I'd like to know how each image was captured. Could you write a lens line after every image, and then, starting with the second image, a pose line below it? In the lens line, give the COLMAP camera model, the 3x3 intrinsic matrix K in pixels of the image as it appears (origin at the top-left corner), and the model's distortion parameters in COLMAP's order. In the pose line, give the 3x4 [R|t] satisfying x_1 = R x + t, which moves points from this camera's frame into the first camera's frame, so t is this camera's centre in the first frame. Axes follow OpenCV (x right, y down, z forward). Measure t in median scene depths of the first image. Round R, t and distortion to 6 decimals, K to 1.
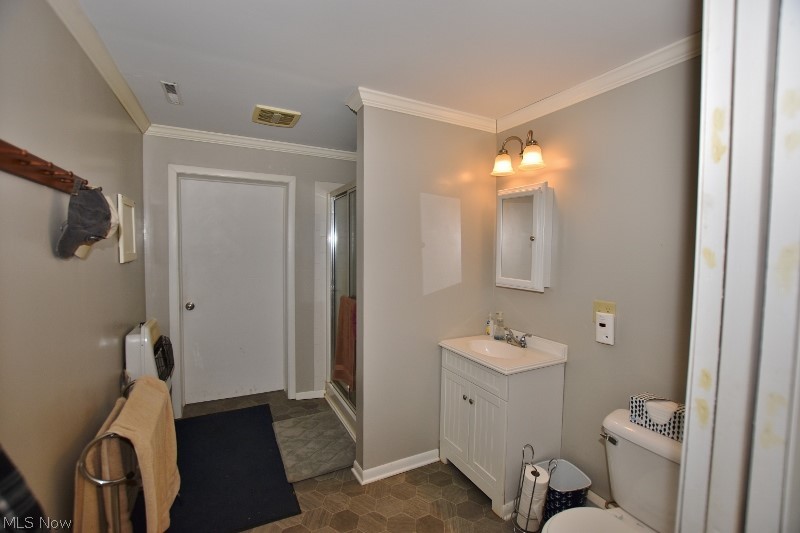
lens RADIAL K [[352.5, 0, 400.0], [0, 352.5, 266.5], [0, 0, 1]] dist [-0.024296, 0.000750]
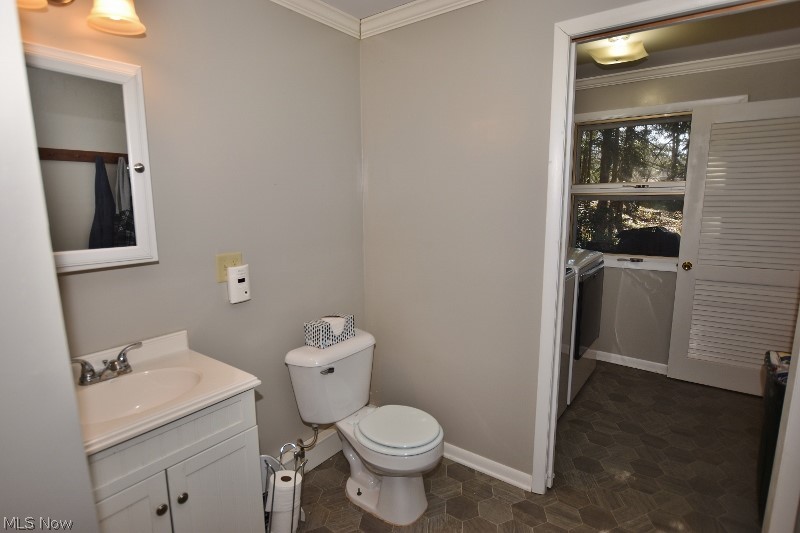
lens RADIAL K [[450.6, 0, 400.0], [0, 450.6, 266.5], [0, 0, 1]] dist [0.014739, -0.000889]
pose [[-0.470704, -0.149854, 0.869472, -0.461558], [0.040915, 0.980703, 0.191174, -0.048387], [-0.881342, 0.125561, -0.455489, 1.002017]]
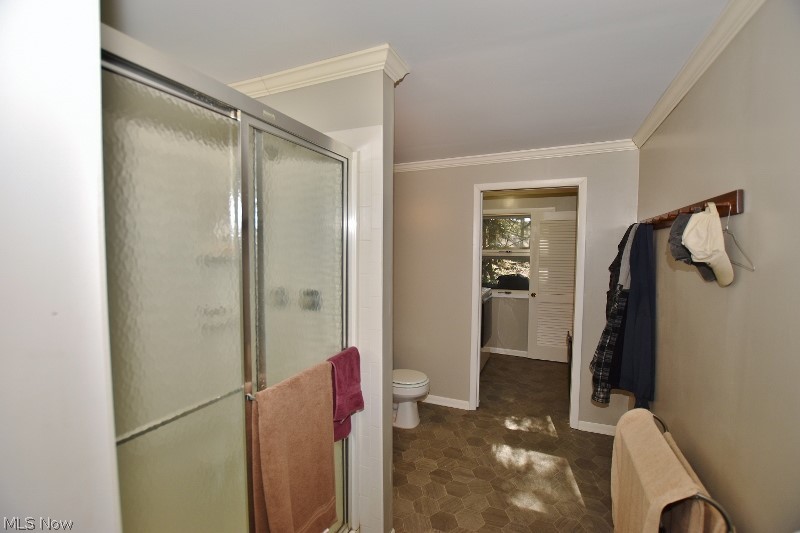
lens RADIAL K [[352.5, 0, 400.0], [0, 352.5, 266.5], [0, 0, 1]] dist [-0.024296, 0.000750]
pose [[-0.640649, -0.055543, 0.765822, -0.969111], [0.024041, 0.995440, 0.092308, -0.182801], [-0.767457, 0.077548, -0.636393, 1.917950]]
